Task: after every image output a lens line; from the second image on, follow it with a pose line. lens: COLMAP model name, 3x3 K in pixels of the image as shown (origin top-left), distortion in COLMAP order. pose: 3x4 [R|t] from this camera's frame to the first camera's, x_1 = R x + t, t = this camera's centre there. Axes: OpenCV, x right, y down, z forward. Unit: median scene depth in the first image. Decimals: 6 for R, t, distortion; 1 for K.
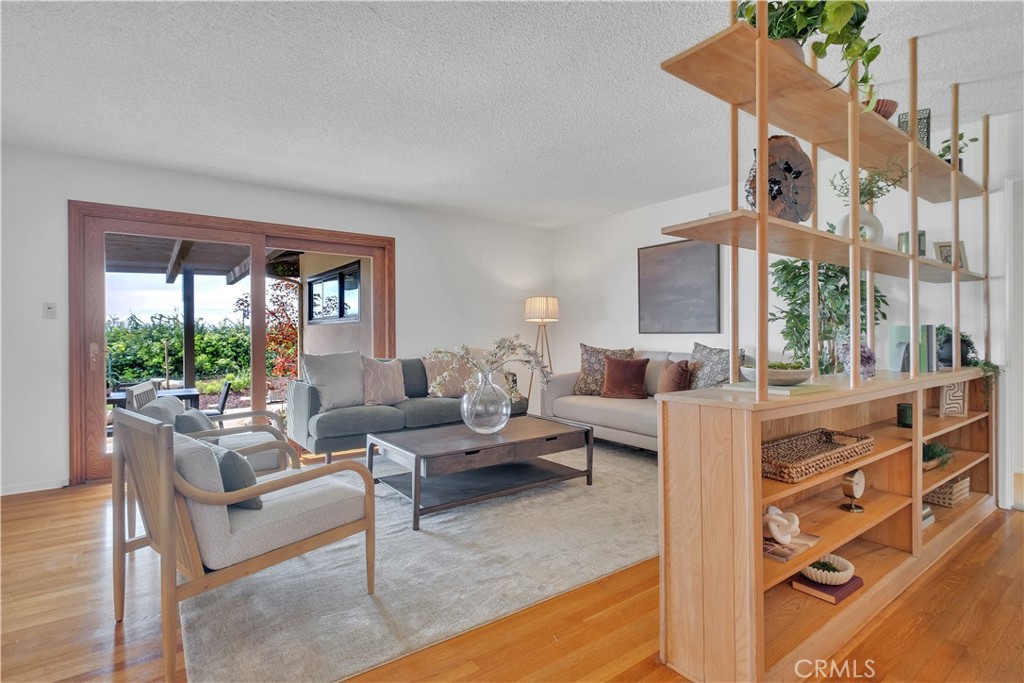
lens RADIAL K [[497.4, 0, 511.8], [0, 497.4, 331.1], [0, 0, 1]] dist [-0.000091, -0.000314]
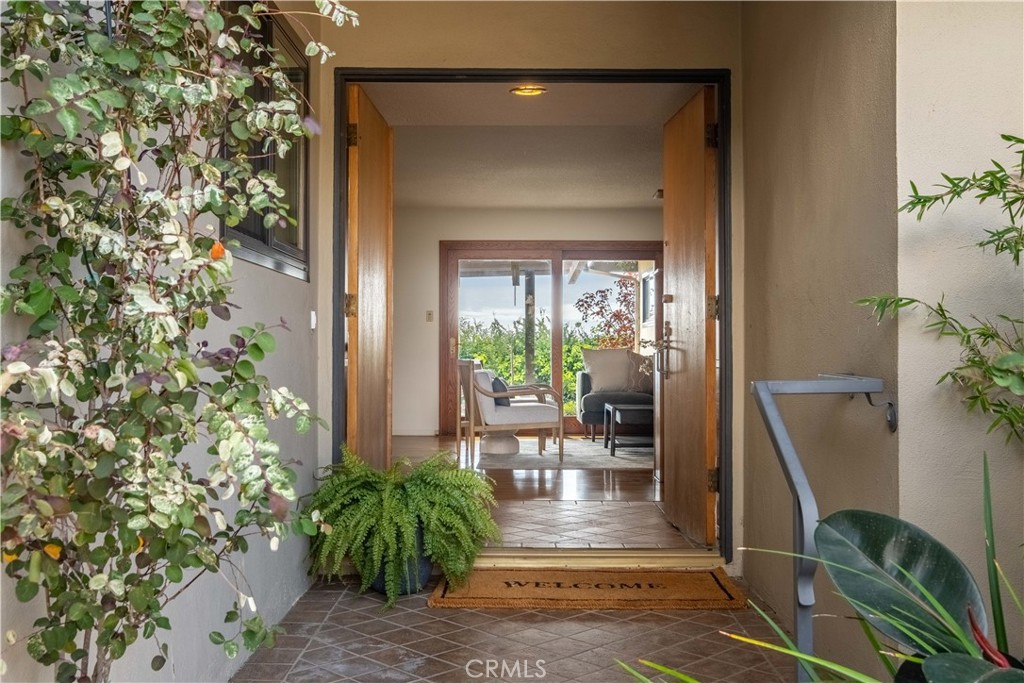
lens RADIAL K [[1027.0, 0, 512.0], [0, 1027.0, 341.5], [0, 0, 1]] dist [-0.004965, 0.011469]
pose [[0.798240, -0.002662, -0.602333, 0.504918], [-0.000948, 0.999983, -0.005675, 0.023454], [0.602339, 0.005101, 0.798224, -0.588453]]
